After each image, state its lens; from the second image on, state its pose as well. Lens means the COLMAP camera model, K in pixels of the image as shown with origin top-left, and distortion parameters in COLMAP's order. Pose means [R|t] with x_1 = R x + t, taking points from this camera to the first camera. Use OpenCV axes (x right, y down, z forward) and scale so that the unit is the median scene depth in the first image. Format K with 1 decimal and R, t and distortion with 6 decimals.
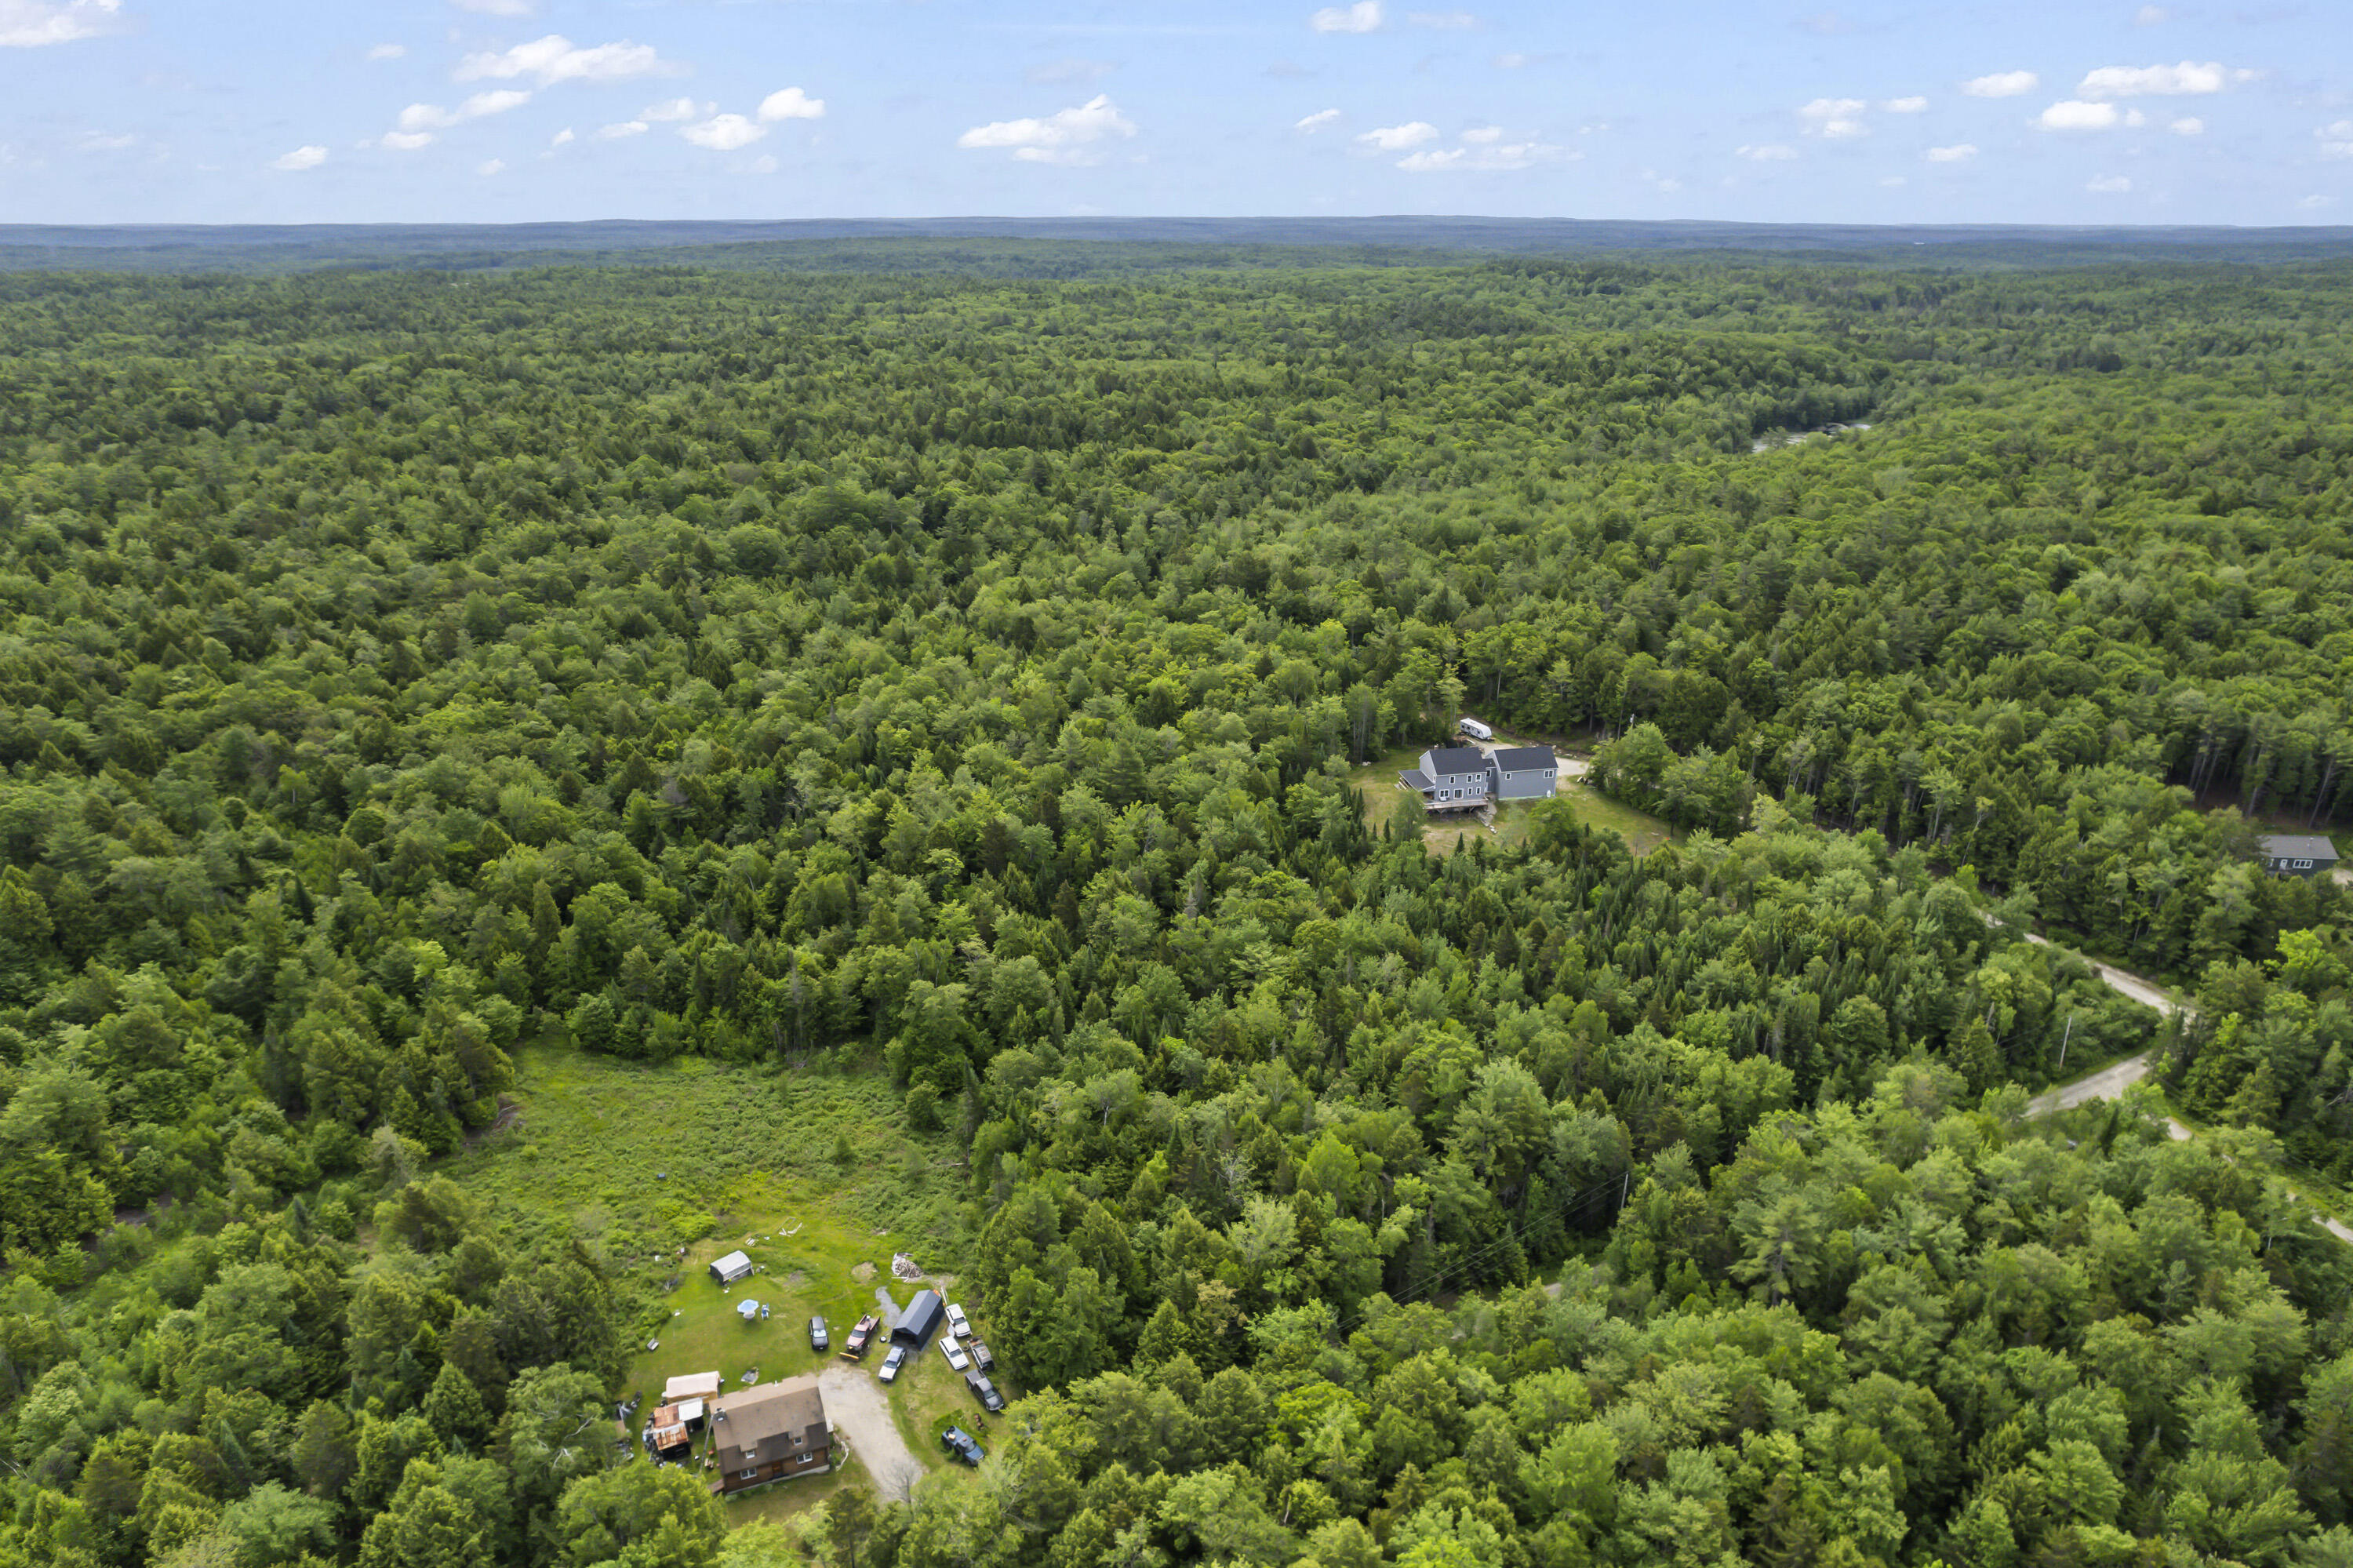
lens RADIAL K [[1501.6, 0, 1202.8], [0, 1501.6, 789.7], [0, 0, 1]] dist [-0.056279, 0.068175]
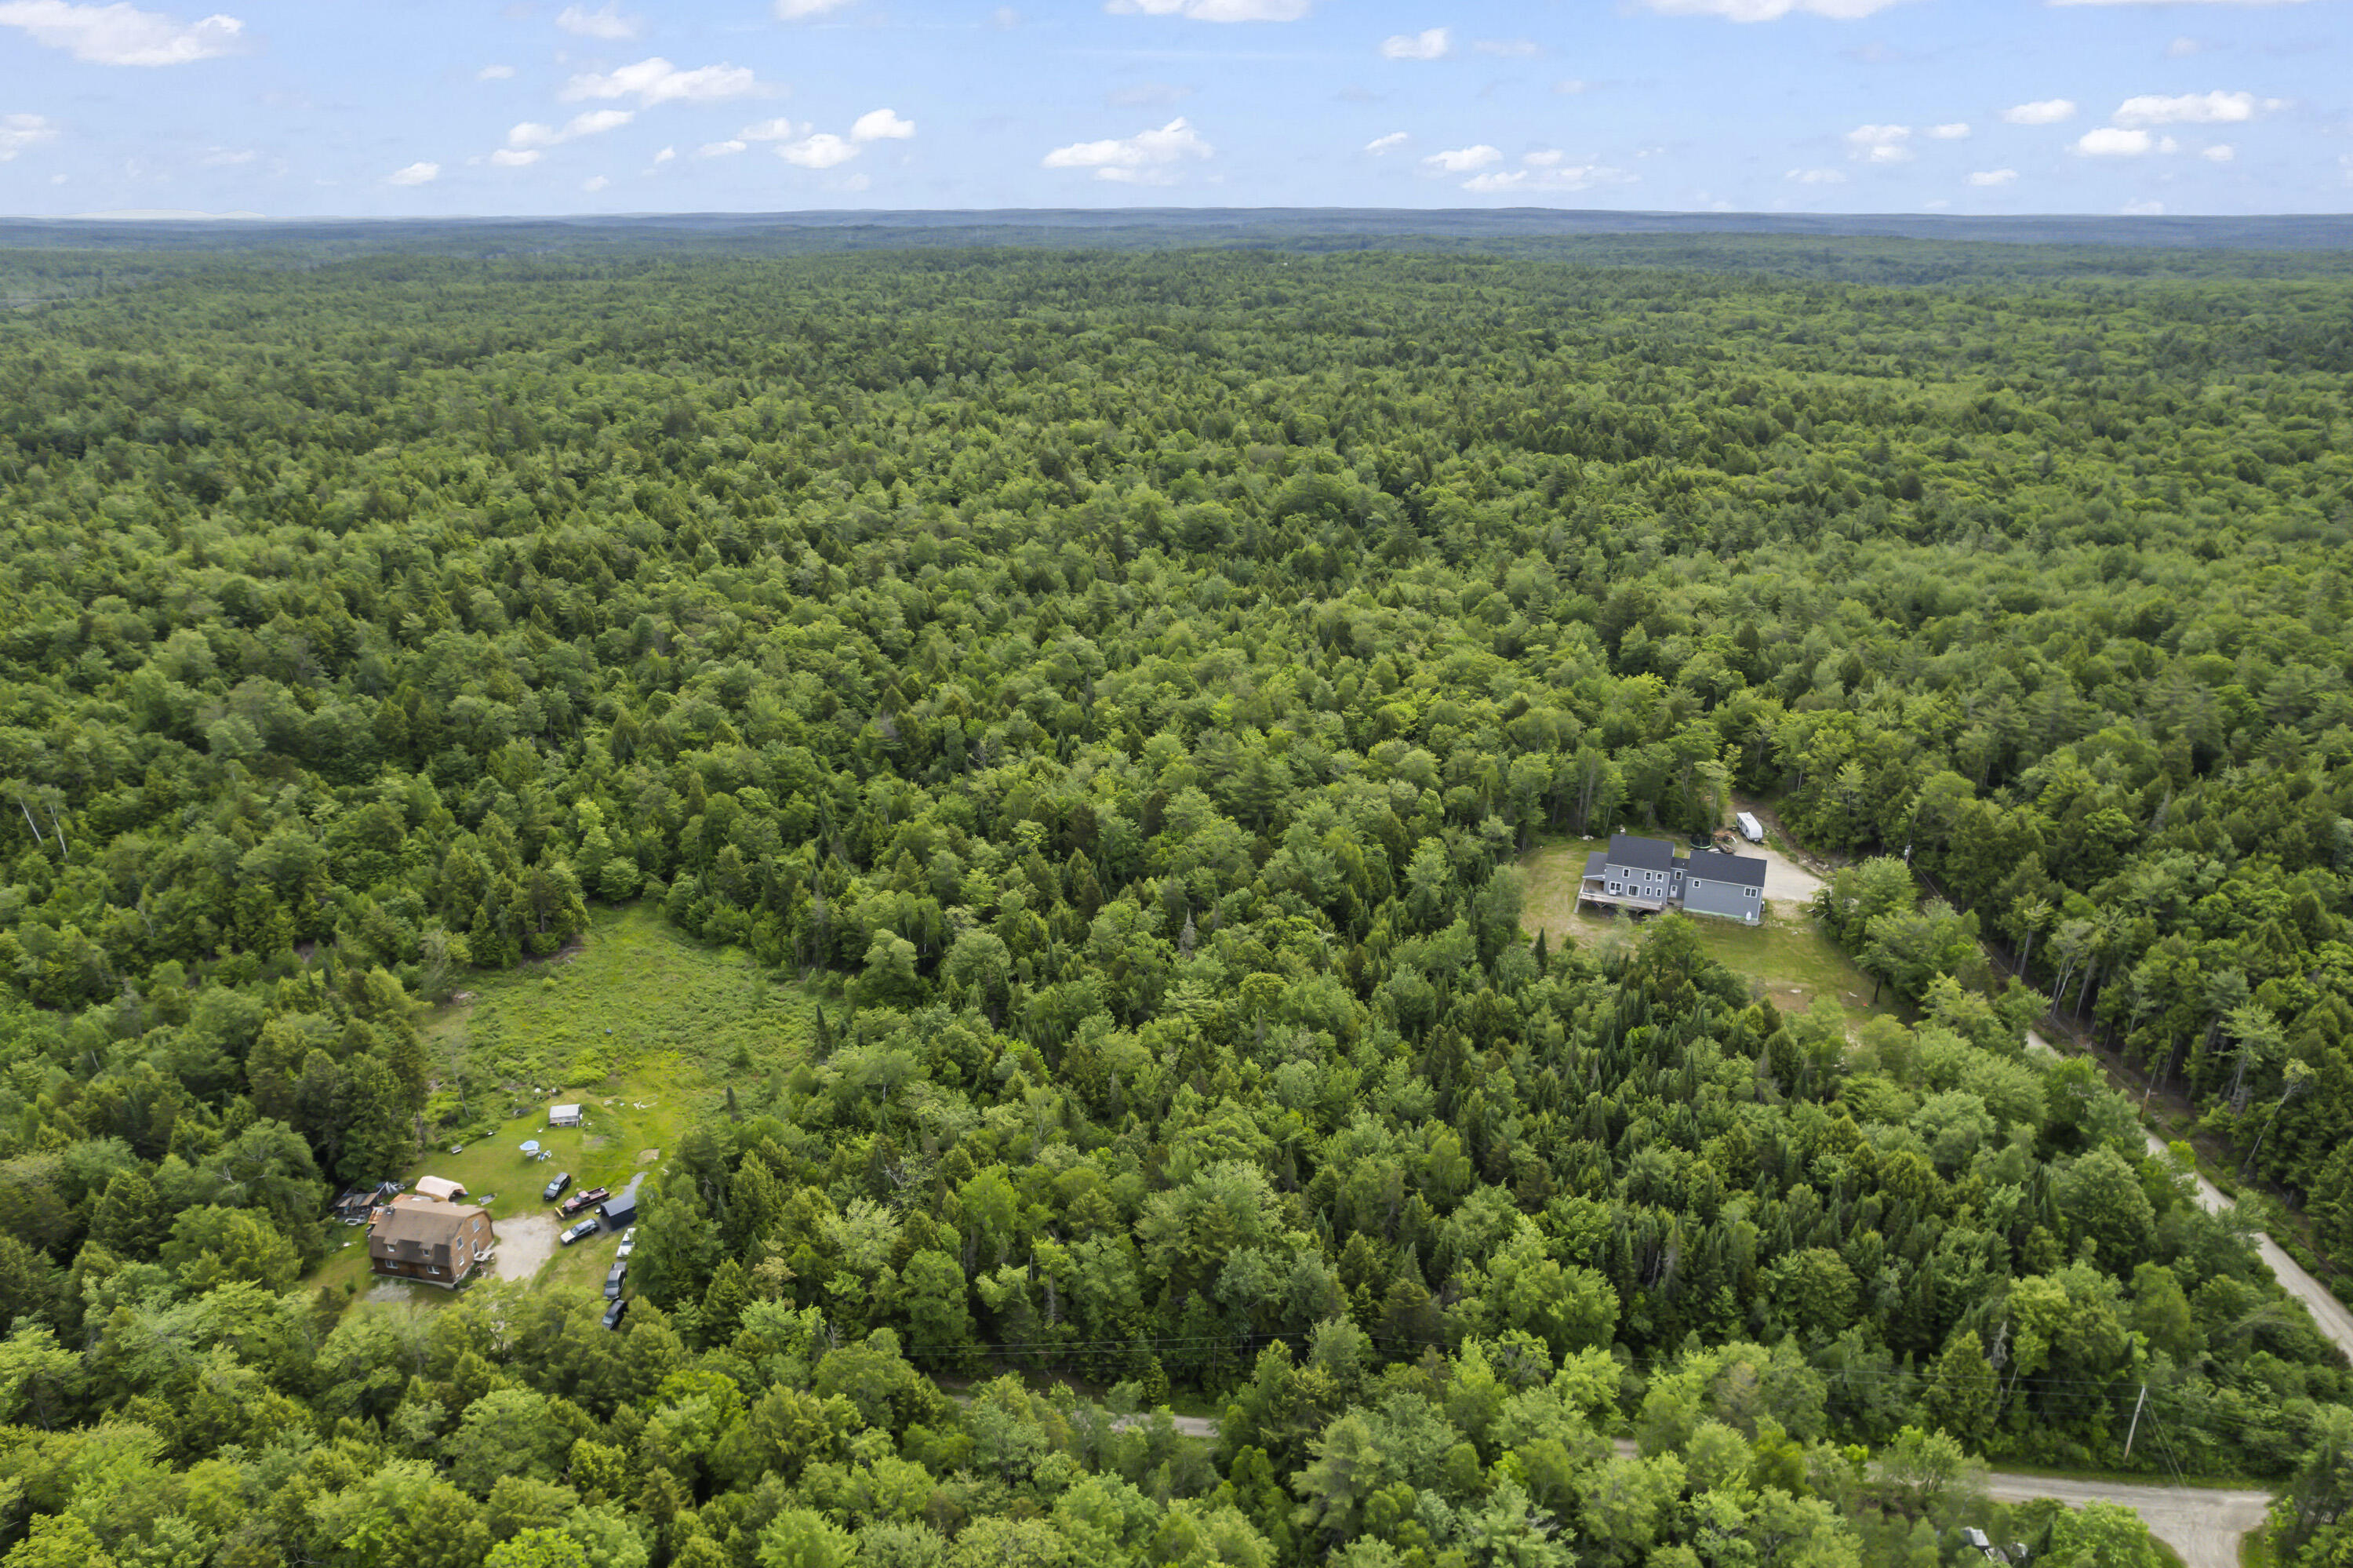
lens RADIAL K [[1501.6, 0, 1202.8], [0, 1501.6, 789.7], [0, 0, 1]] dist [-0.056279, 0.068175]
pose [[0.842792, 0.193562, -0.502231, 0.415136], [-0.191405, 0.979886, 0.056456, -0.059216], [0.503057, 0.048549, 0.862889, 0.146583]]
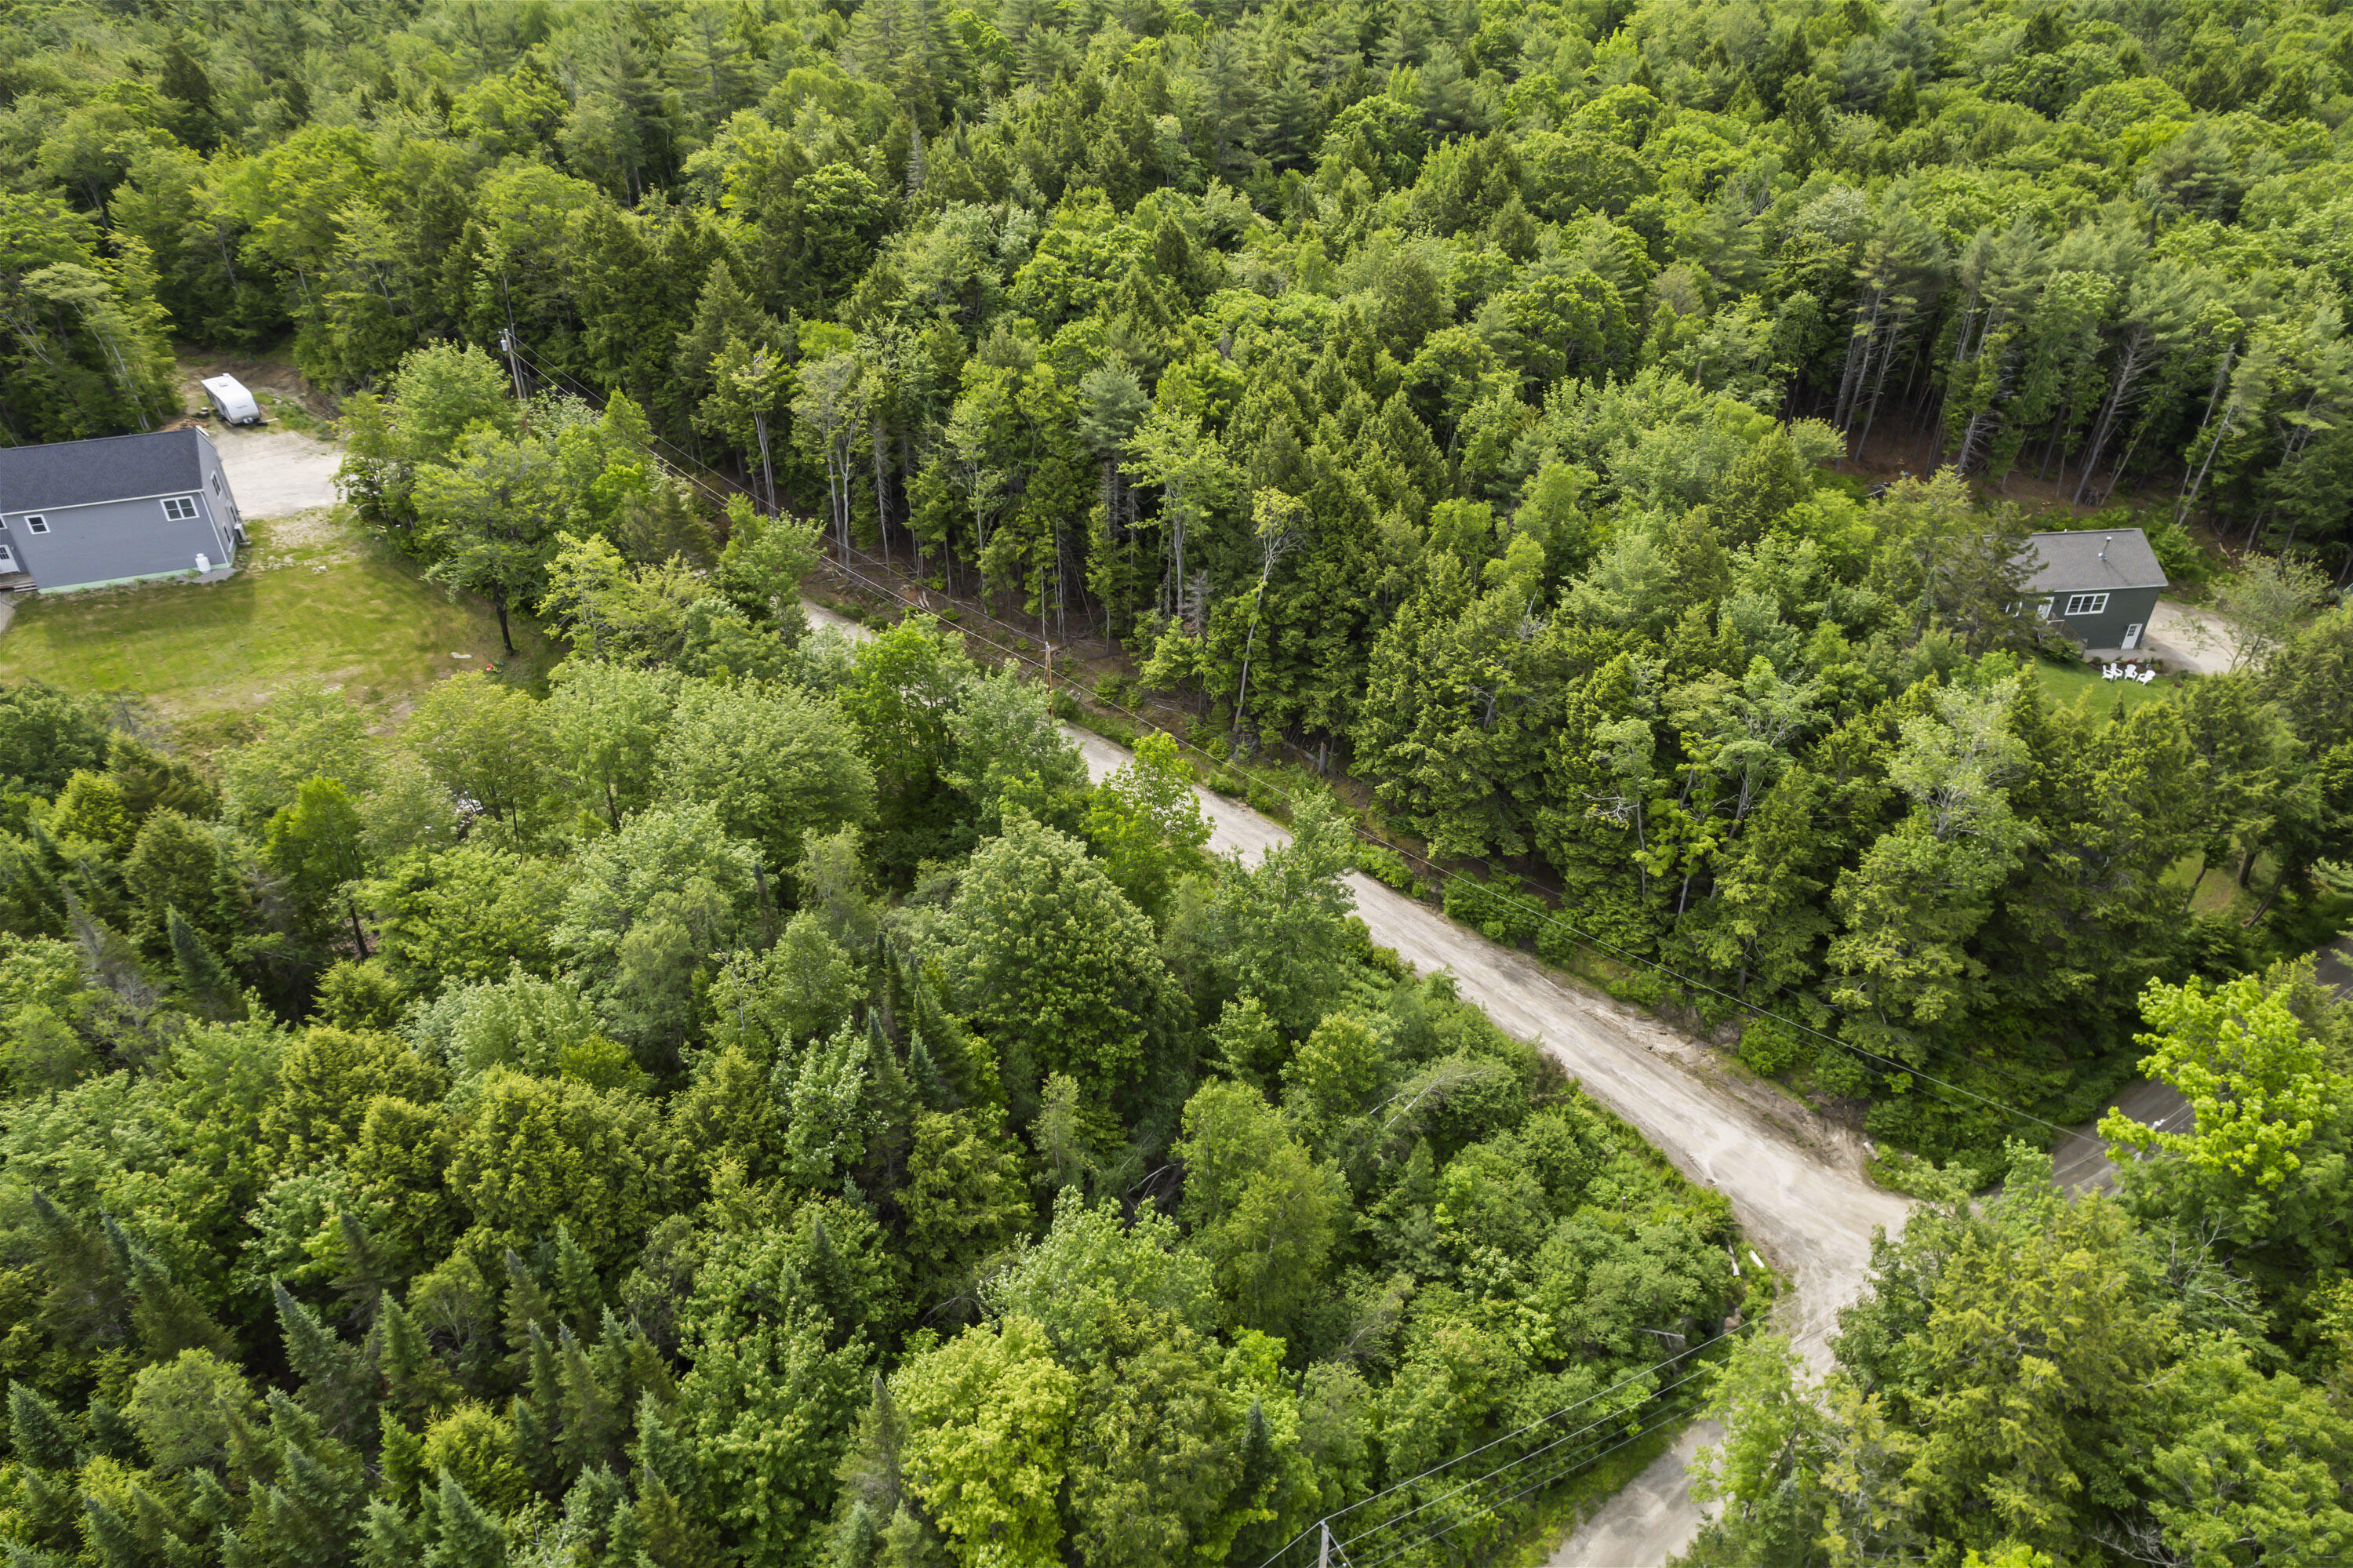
lens RADIAL K [[1501.6, 0, 1202.8], [0, 1501.6, 789.7], [0, 0, 1]] dist [-0.056279, 0.068175]
pose [[0.978092, -0.105932, 0.179206, 0.438344], [0.068654, 0.976828, 0.202715, 0.001708], [-0.196527, -0.185971, 0.962700, 0.662618]]
